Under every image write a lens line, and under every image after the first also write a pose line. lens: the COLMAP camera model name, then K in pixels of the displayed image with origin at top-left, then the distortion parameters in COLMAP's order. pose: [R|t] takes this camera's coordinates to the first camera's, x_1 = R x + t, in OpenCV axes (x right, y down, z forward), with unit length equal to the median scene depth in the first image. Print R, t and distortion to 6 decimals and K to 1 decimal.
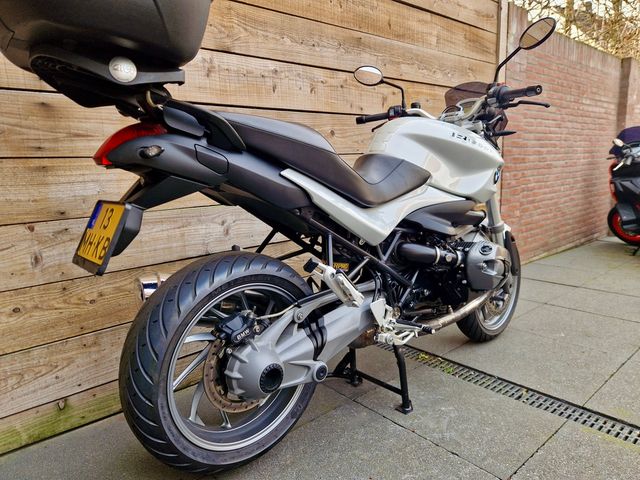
lens RADIAL K [[436.0, 0, 322.5], [0, 436.0, 238.2], [0, 0, 1]] dist [0.060736, -0.059606]
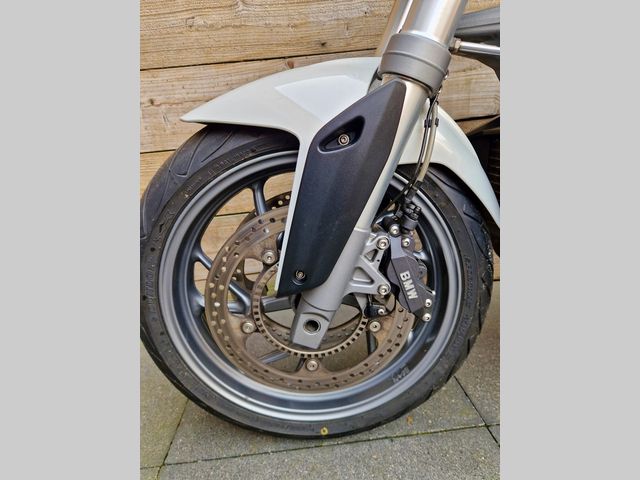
lens RADIAL K [[341.4, 0, 316.3], [0, 341.4, 235.2], [0, 0, 1]] dist [0.003711, 0.000080]
pose [[0.794709, 0.155726, -0.586675, -0.125964], [-0.035620, 0.976829, 0.211037, 0.104876], [0.605945, -0.146815, 0.781842, 0.317529]]
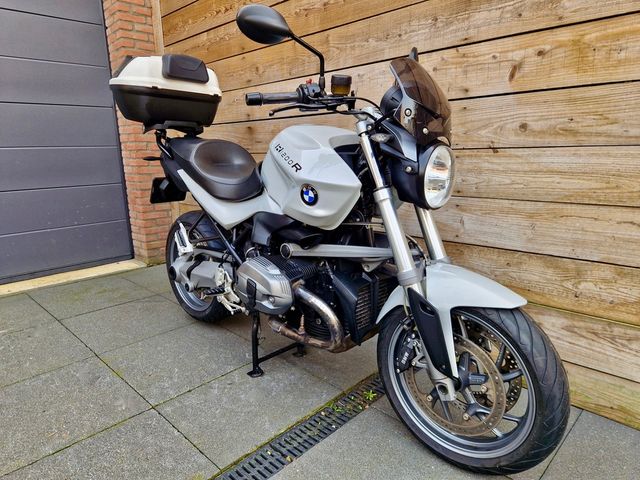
lens RADIAL K [[436.0, 0, 308.4], [0, 436.0, 237.2], [0, 0, 1]] dist [0.060736, -0.059606]
pose [[0.047850, 0.235608, -0.970670, 0.989348], [-0.141291, 0.963608, 0.226929, -0.206305], [0.988811, 0.126288, 0.079398, 0.781726]]
